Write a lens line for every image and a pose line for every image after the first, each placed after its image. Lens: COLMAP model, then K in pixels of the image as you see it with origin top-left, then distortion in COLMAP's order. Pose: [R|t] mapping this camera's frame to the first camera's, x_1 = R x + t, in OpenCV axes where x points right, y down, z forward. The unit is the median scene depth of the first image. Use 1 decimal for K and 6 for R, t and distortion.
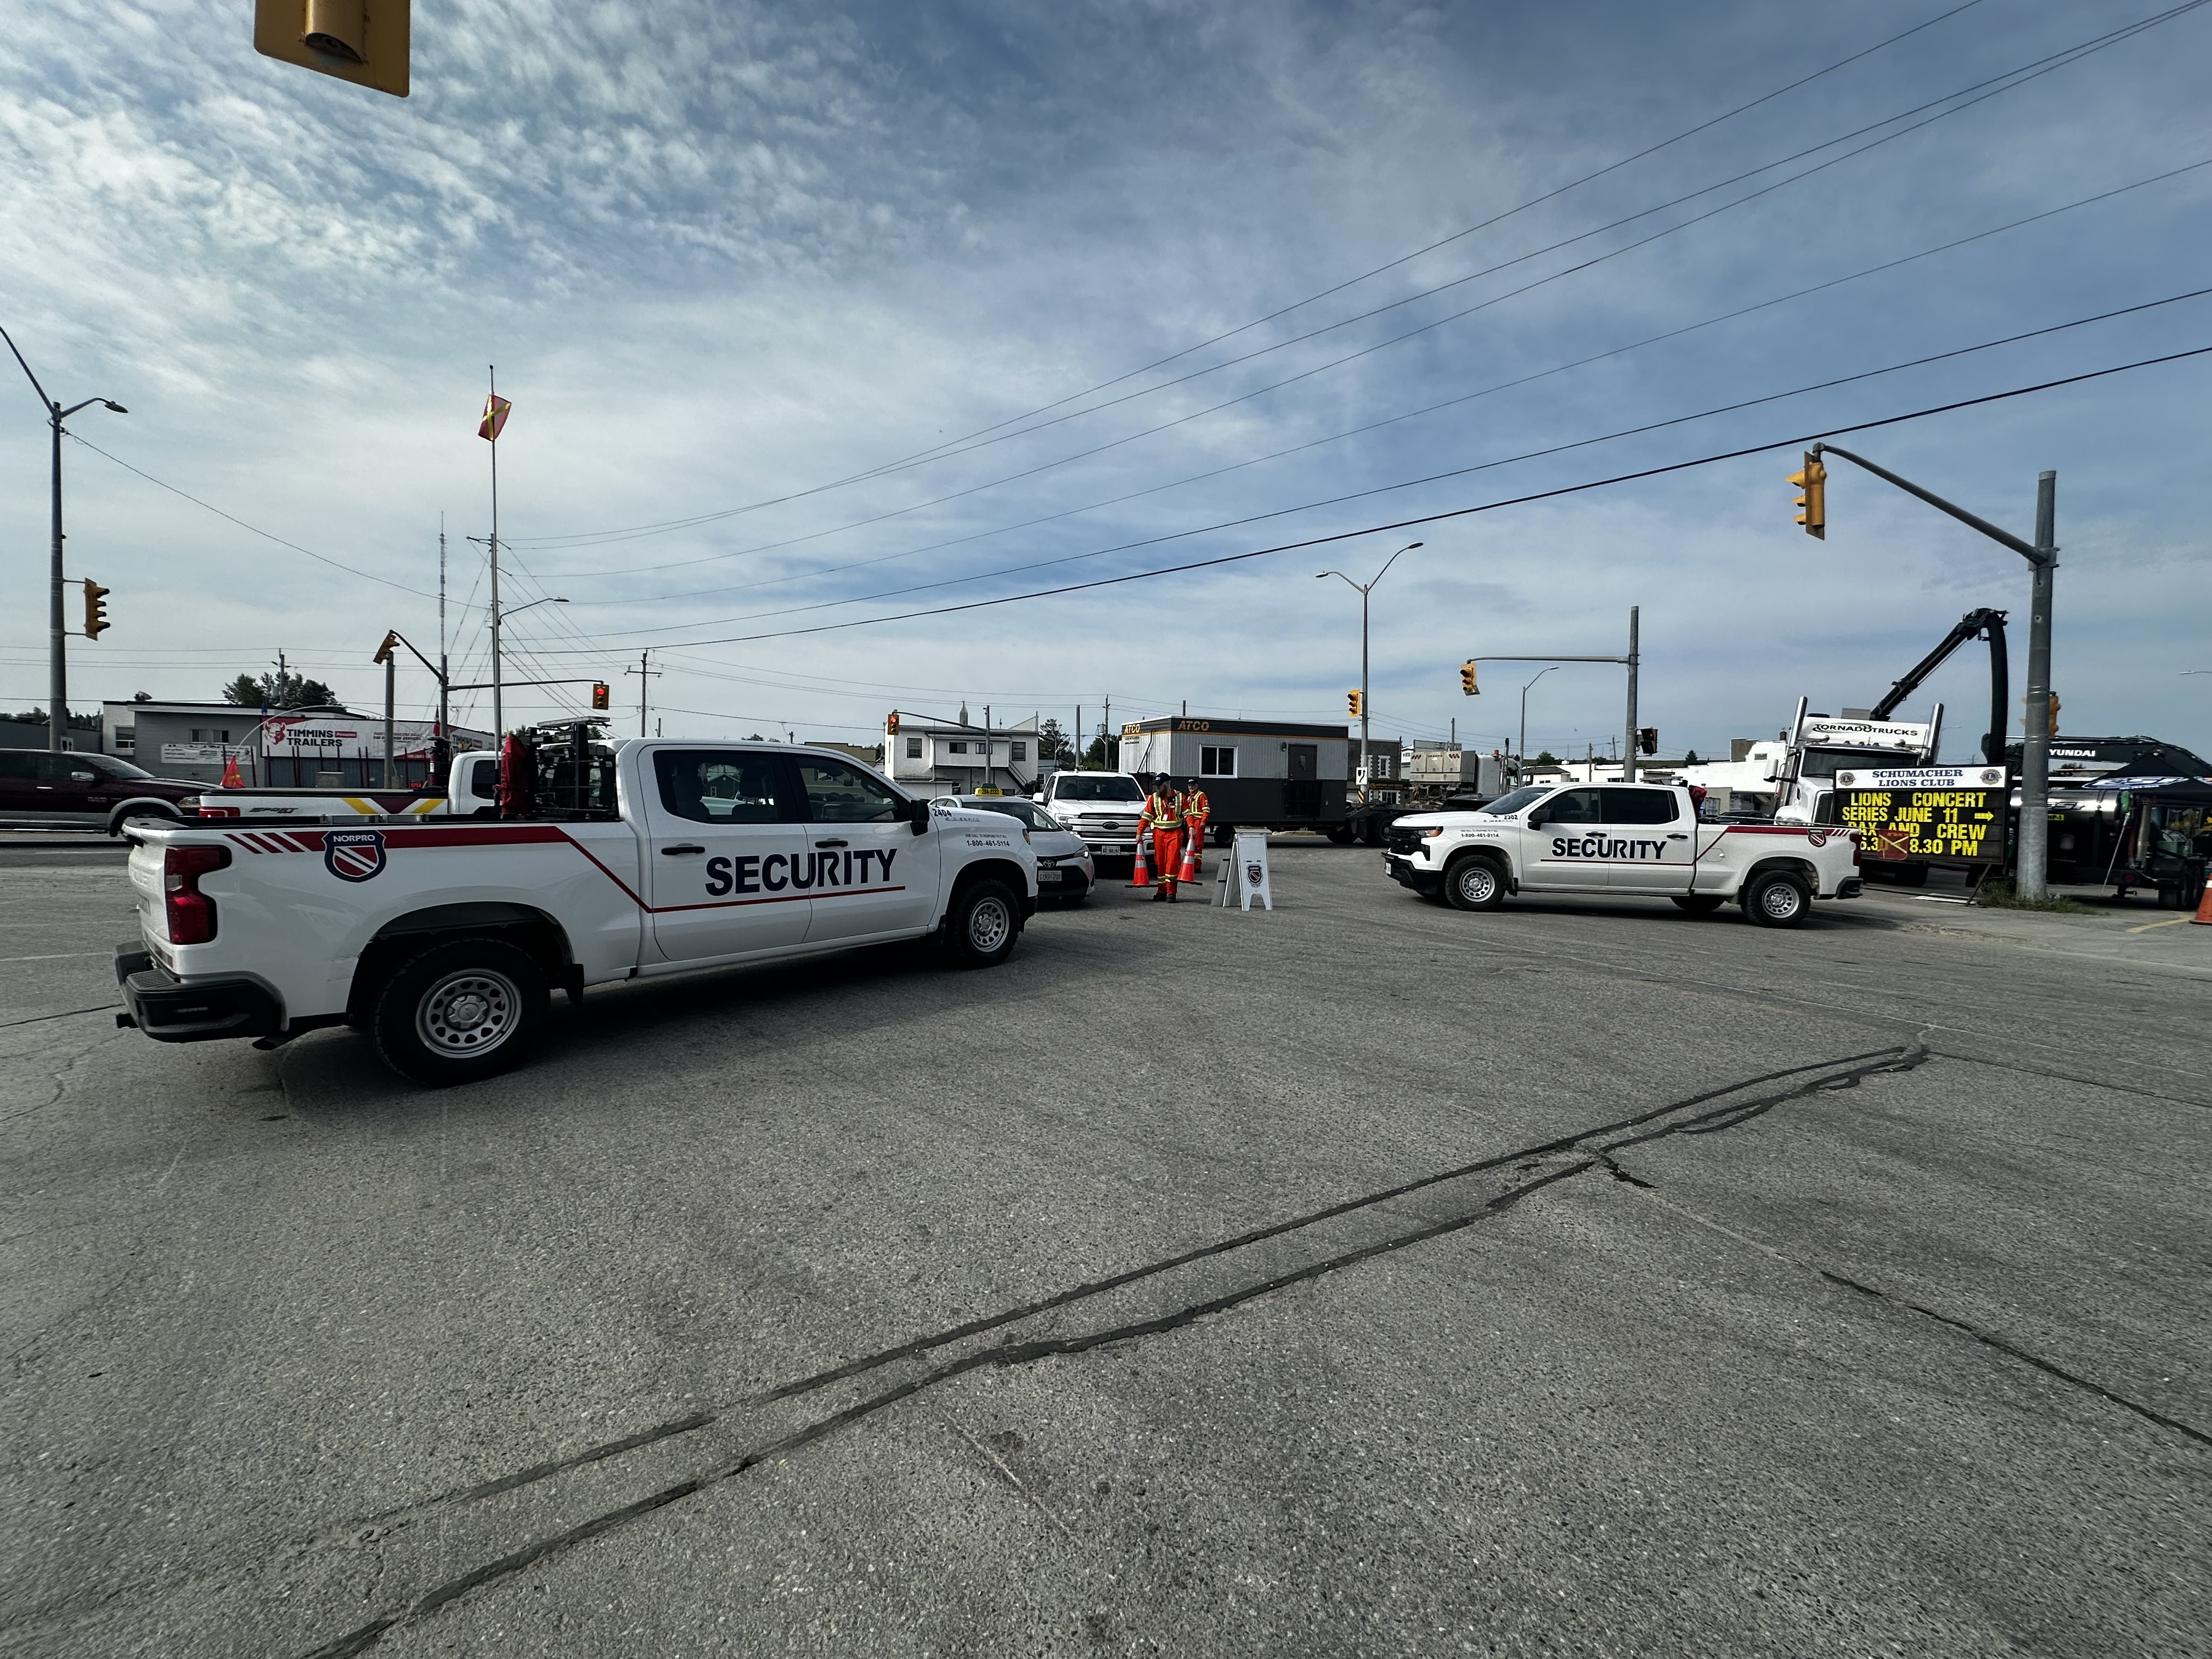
lens RADIAL K [[945.7, 0, 1106.0], [0, 945.7, 829.5], [0, 0, 1]] dist [-0.001442, -0.000637]
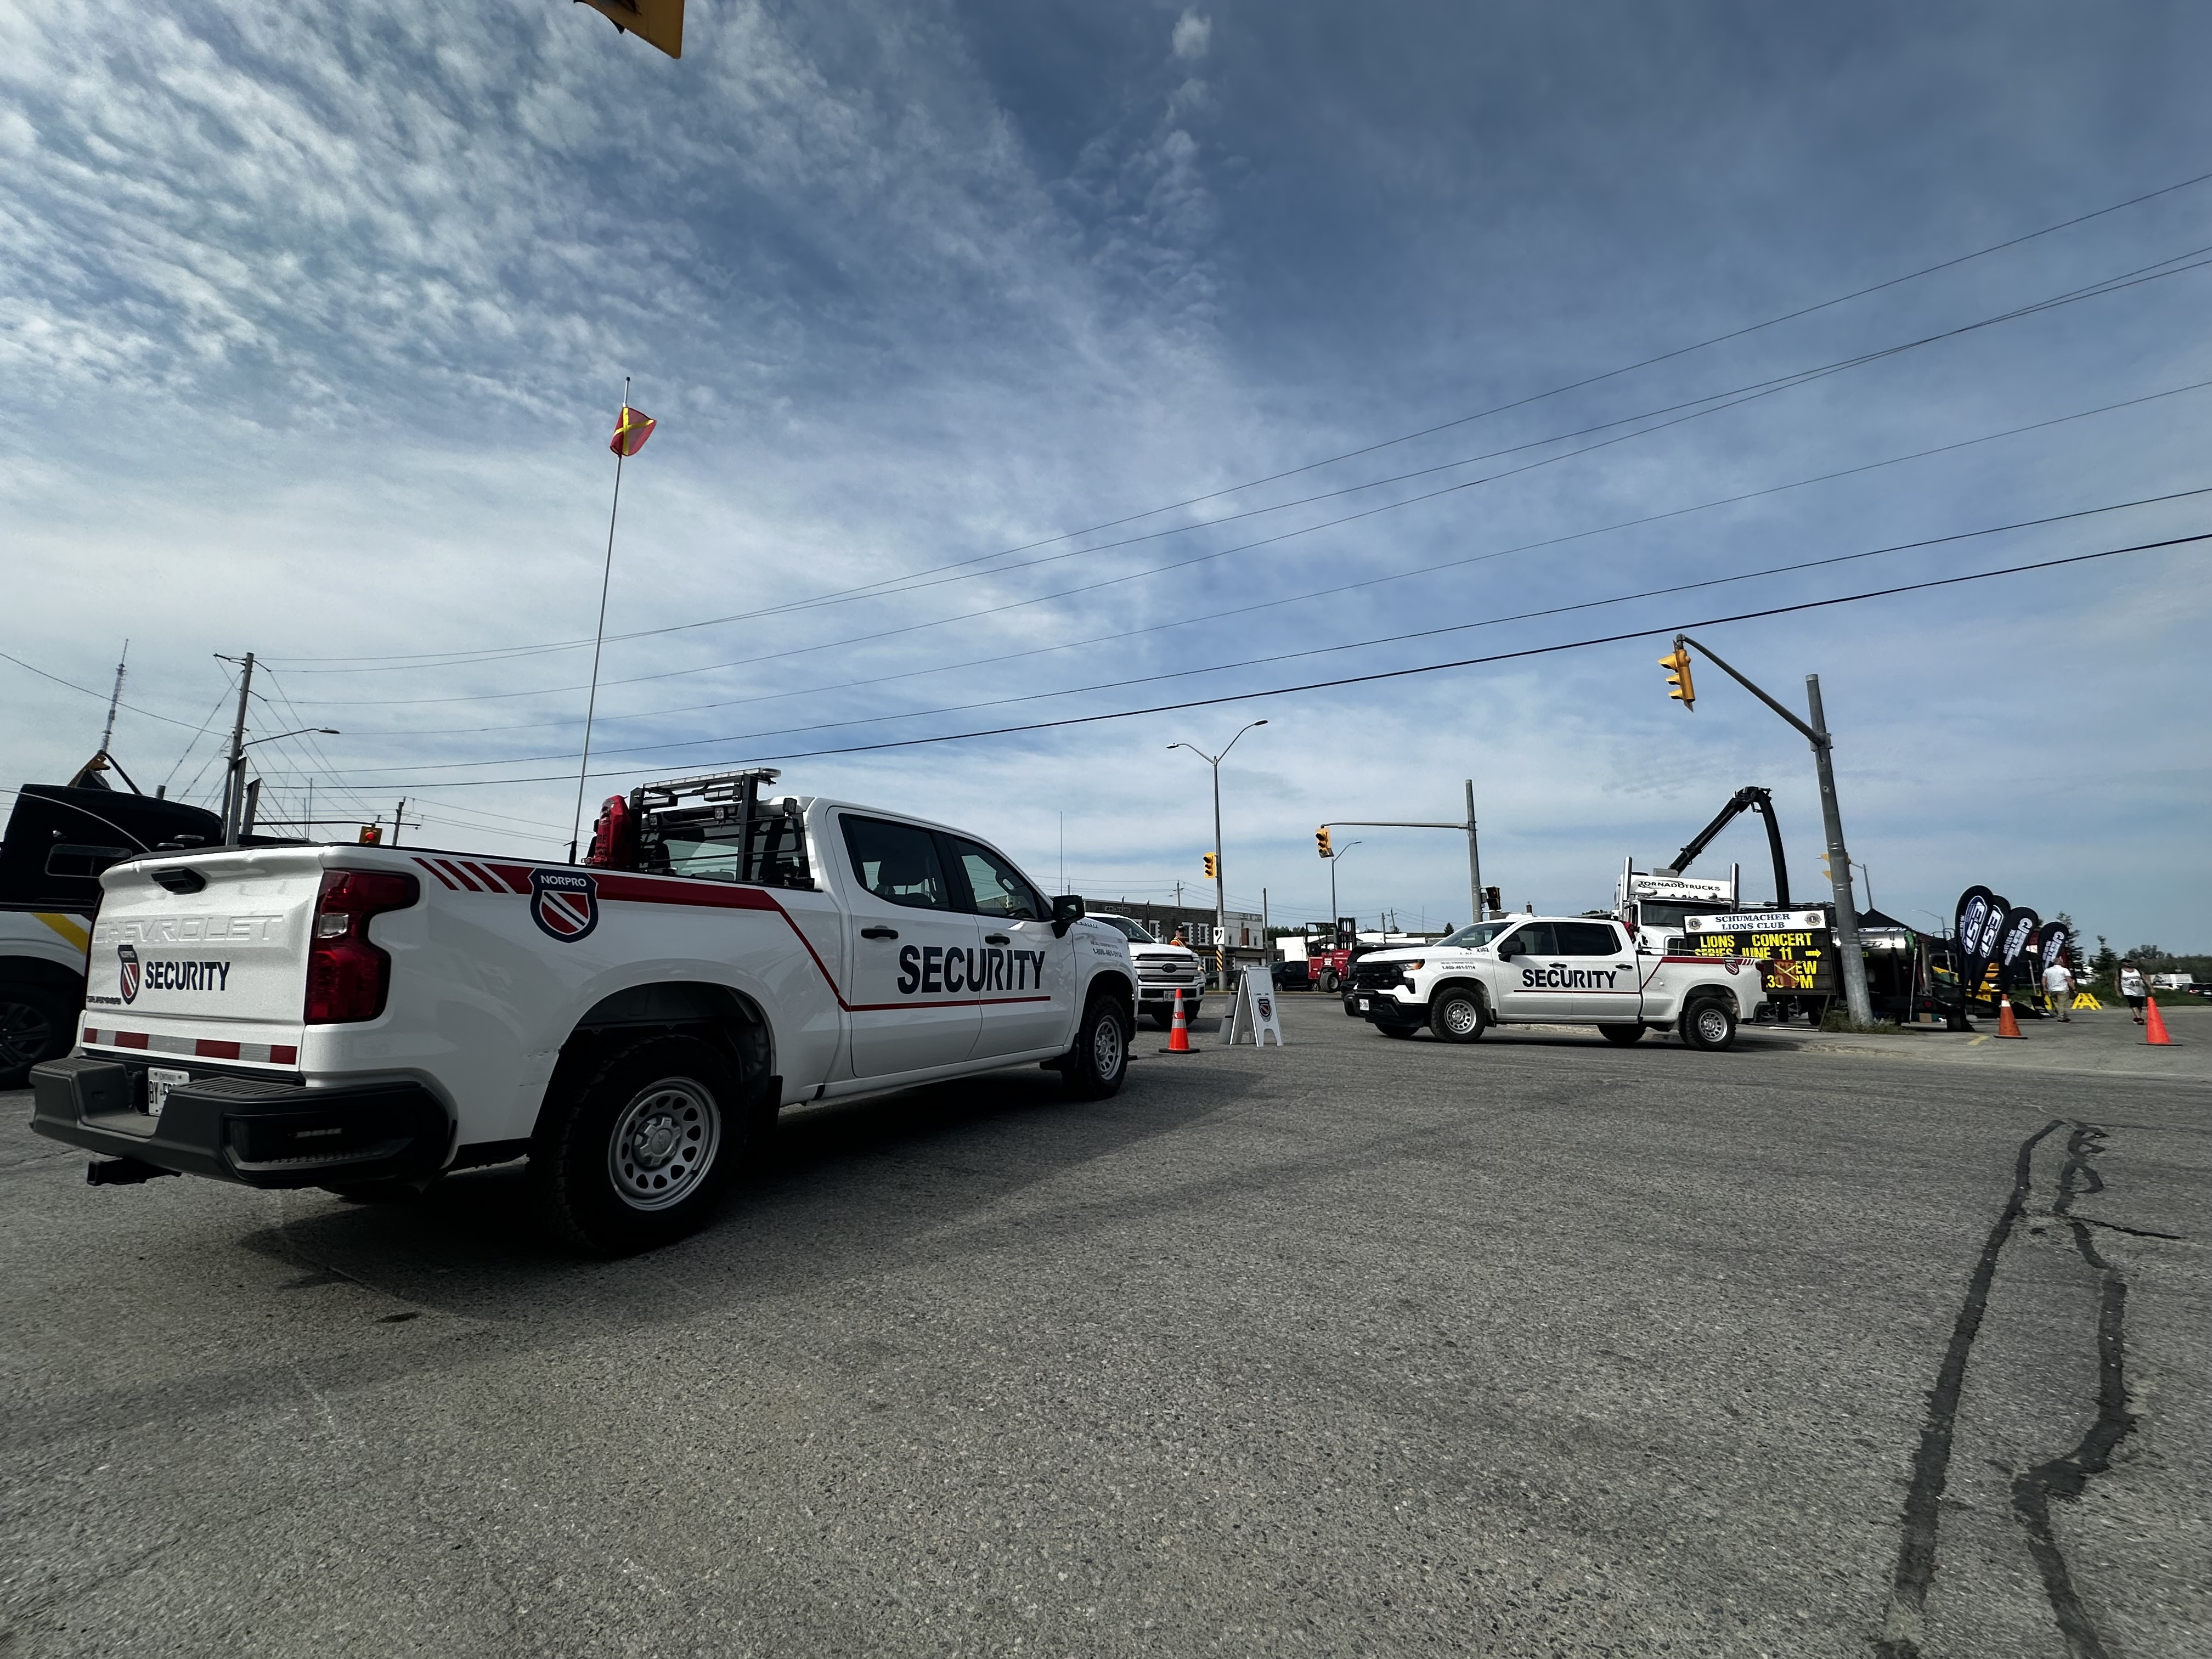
lens RADIAL K [[935.8, 0, 1106.0], [0, 935.8, 829.5], [0, 0, 1]] dist [-0.000328, -0.000129]
pose [[0.971399, 0.028869, 0.235692, -0.177547], [0.016012, 0.982359, -0.186317, 0.033864], [-0.236913, 0.184762, 0.953800, 0.072376]]
